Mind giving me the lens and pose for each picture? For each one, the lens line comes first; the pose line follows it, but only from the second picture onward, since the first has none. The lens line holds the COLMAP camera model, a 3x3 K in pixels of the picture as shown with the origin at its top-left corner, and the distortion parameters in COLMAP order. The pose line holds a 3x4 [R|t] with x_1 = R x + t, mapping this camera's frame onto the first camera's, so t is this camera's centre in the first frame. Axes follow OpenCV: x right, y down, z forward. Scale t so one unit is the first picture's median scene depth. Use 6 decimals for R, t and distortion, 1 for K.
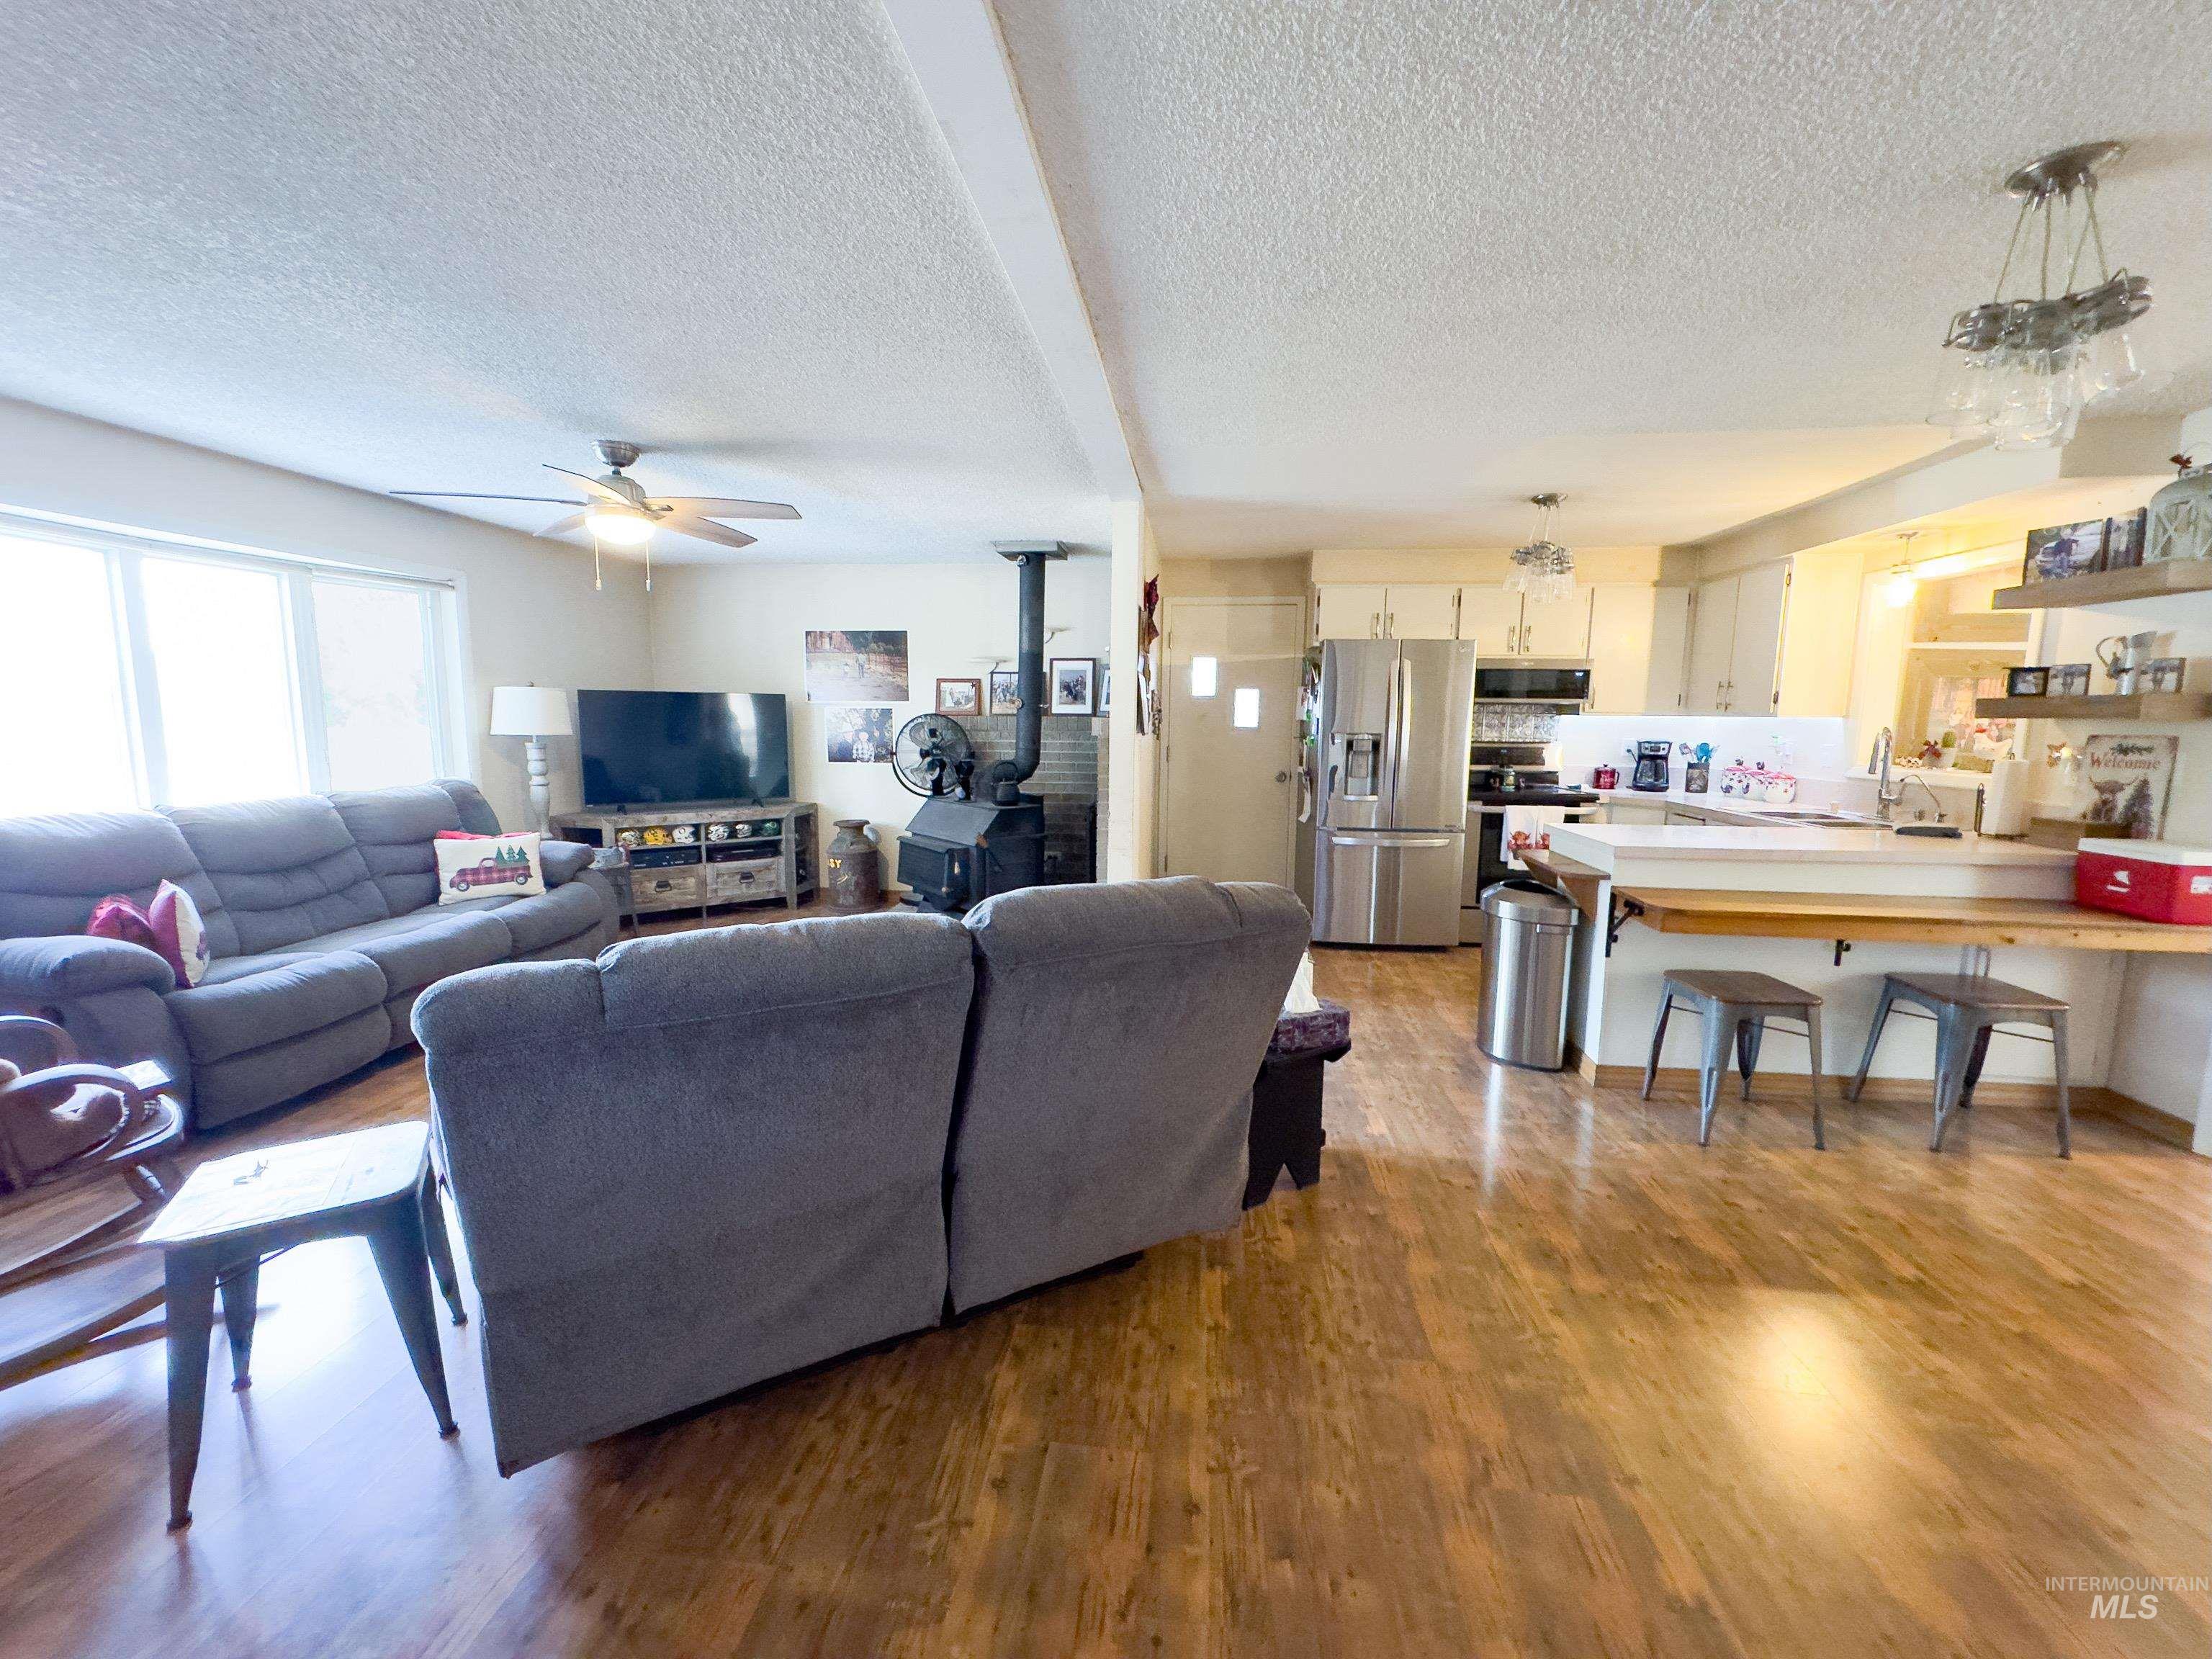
lens RADIAL K [[885.2, 0, 1102.0], [0, 885.2, 829.9], [0, 0, 1]] dist [-0.003864, 0.000619]
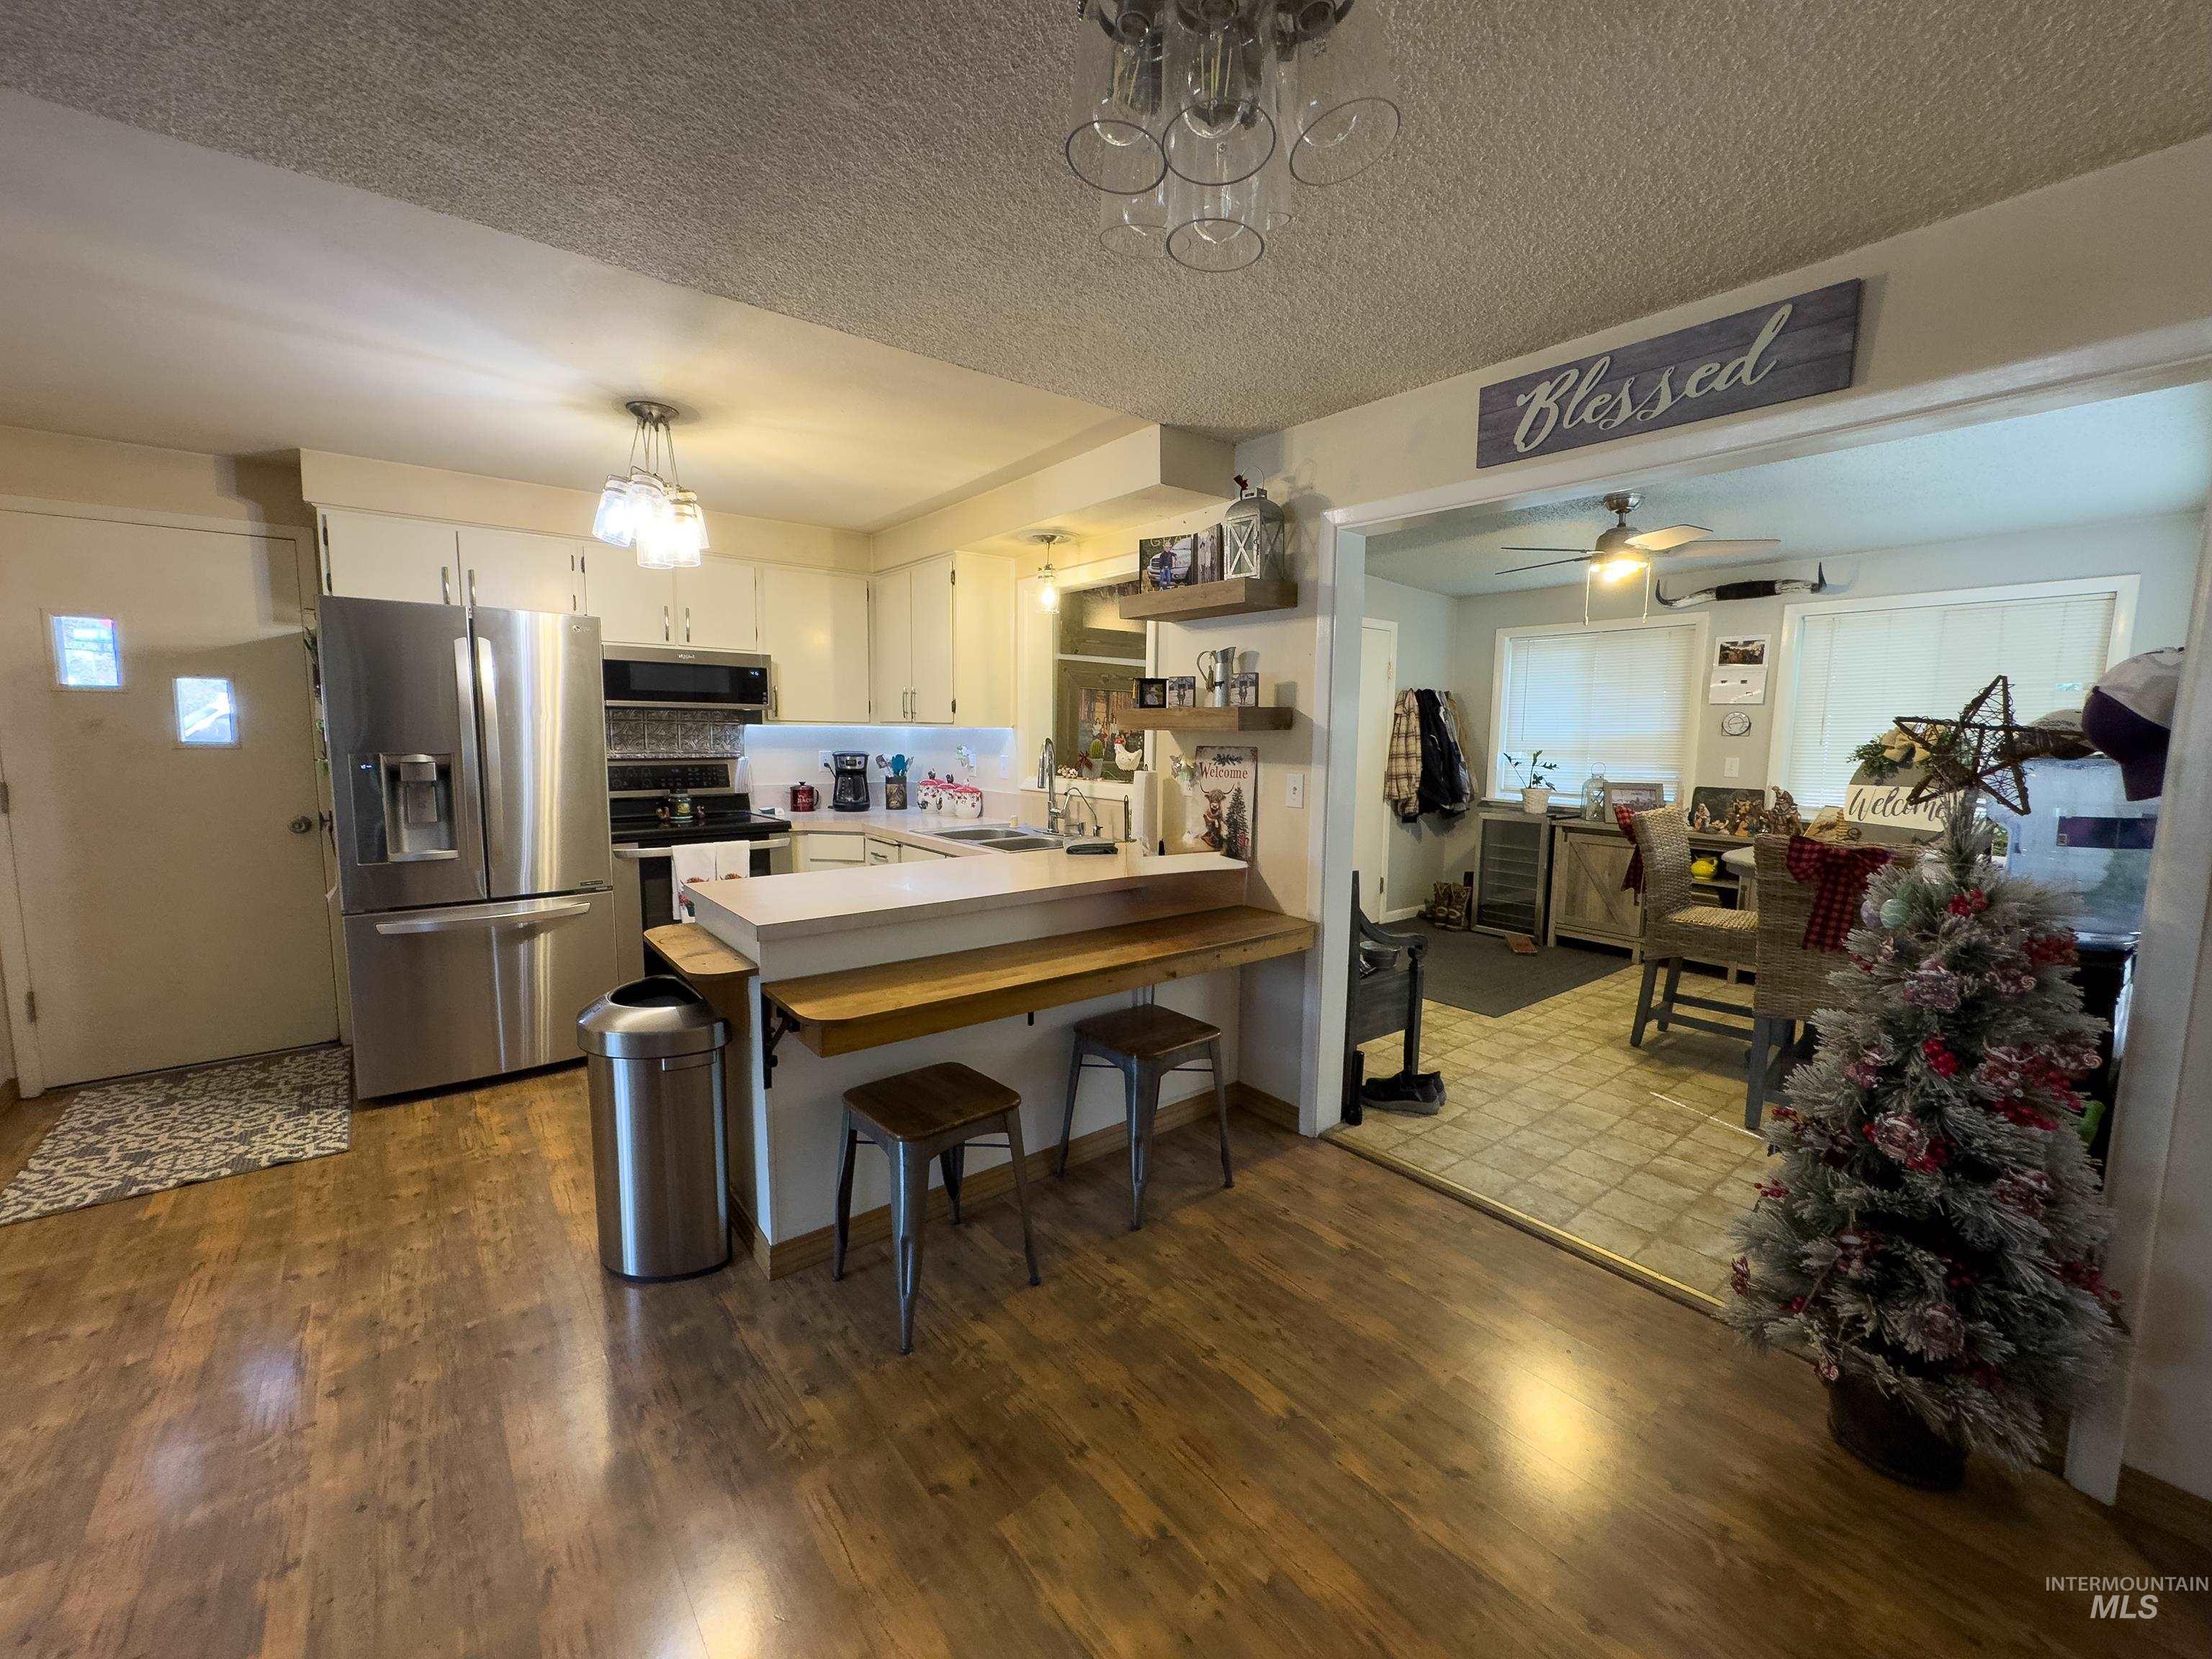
lens RADIAL K [[885.2, 0, 1108.9], [0, 885.2, 831.3], [0, 0, 1]] dist [-0.003864, 0.000619]
pose [[0.700422, -0.083699, 0.708804, 0.231365], [0.087511, 0.995678, 0.031098, -0.037699], [-0.708343, 0.040247, 0.704720, 0.264619]]
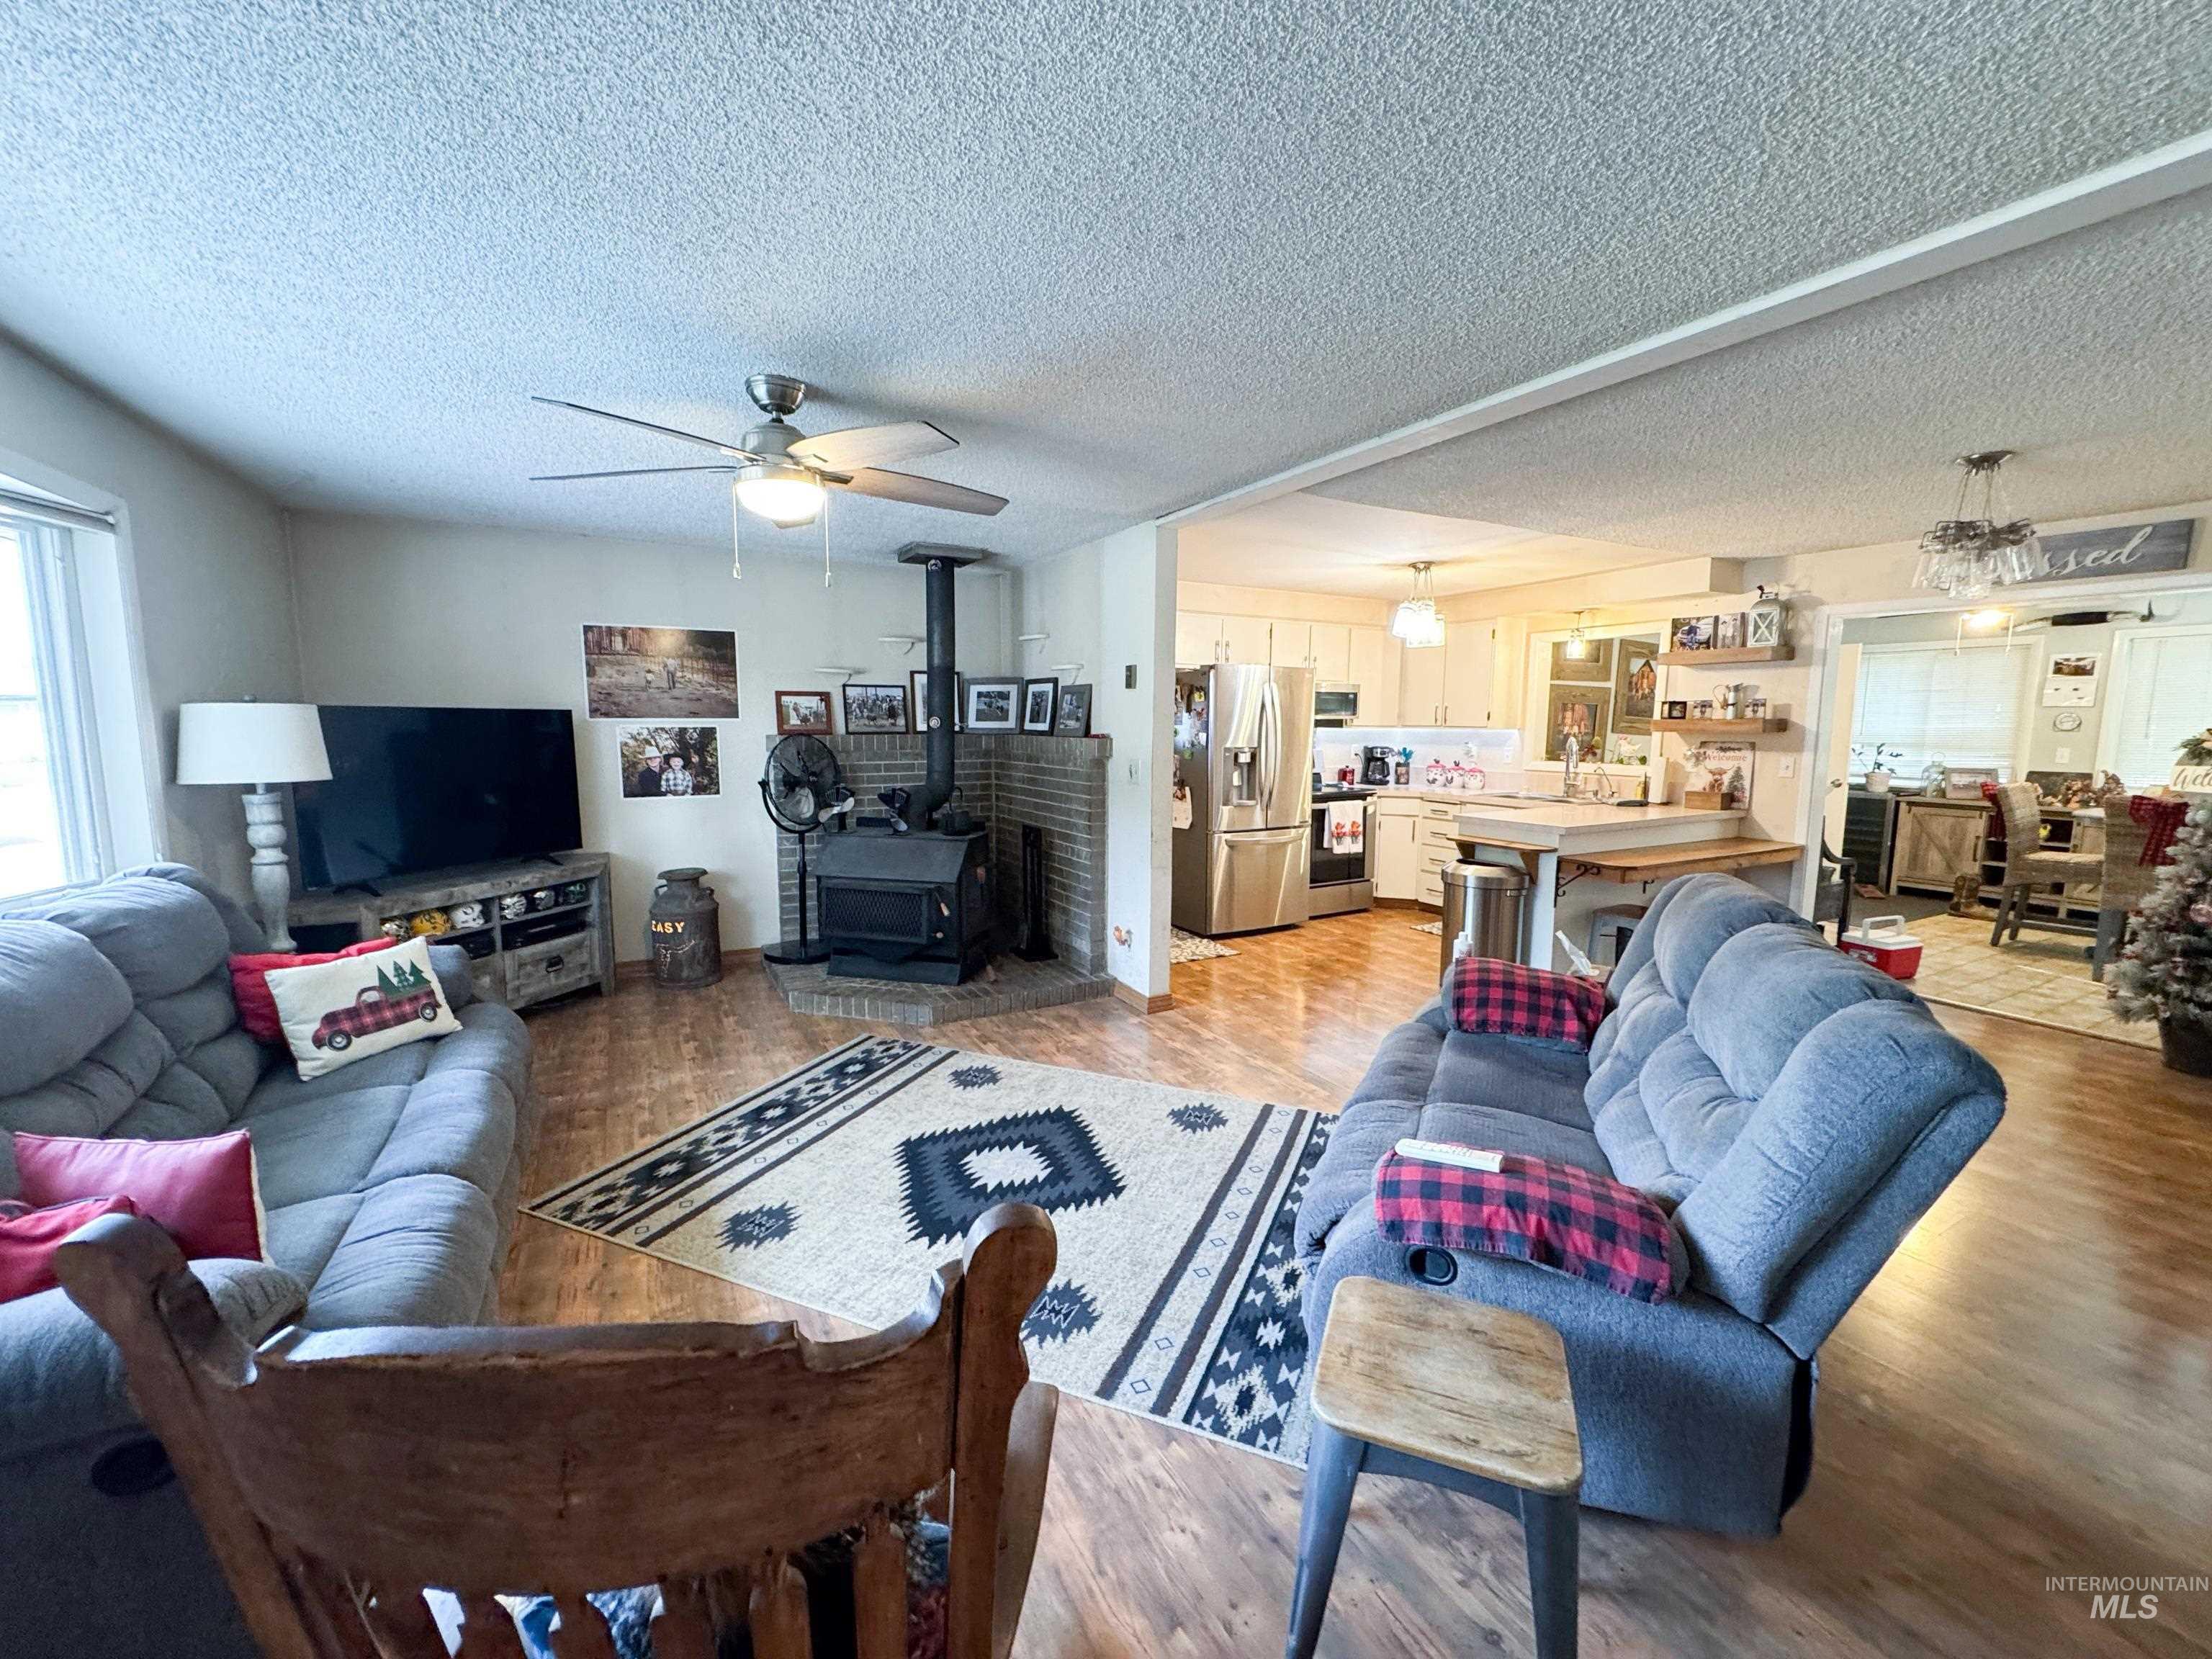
lens RADIAL K [[885.2, 0, 1106.7], [0, 885.2, 831.4], [0, 0, 1]] dist [-0.003864, 0.000619]
pose [[0.814655, -0.078270, 0.574639, -0.625392], [0.078822, 0.996600, 0.024001, -0.050717], [-0.574564, 0.025742, 0.818055, 0.206713]]
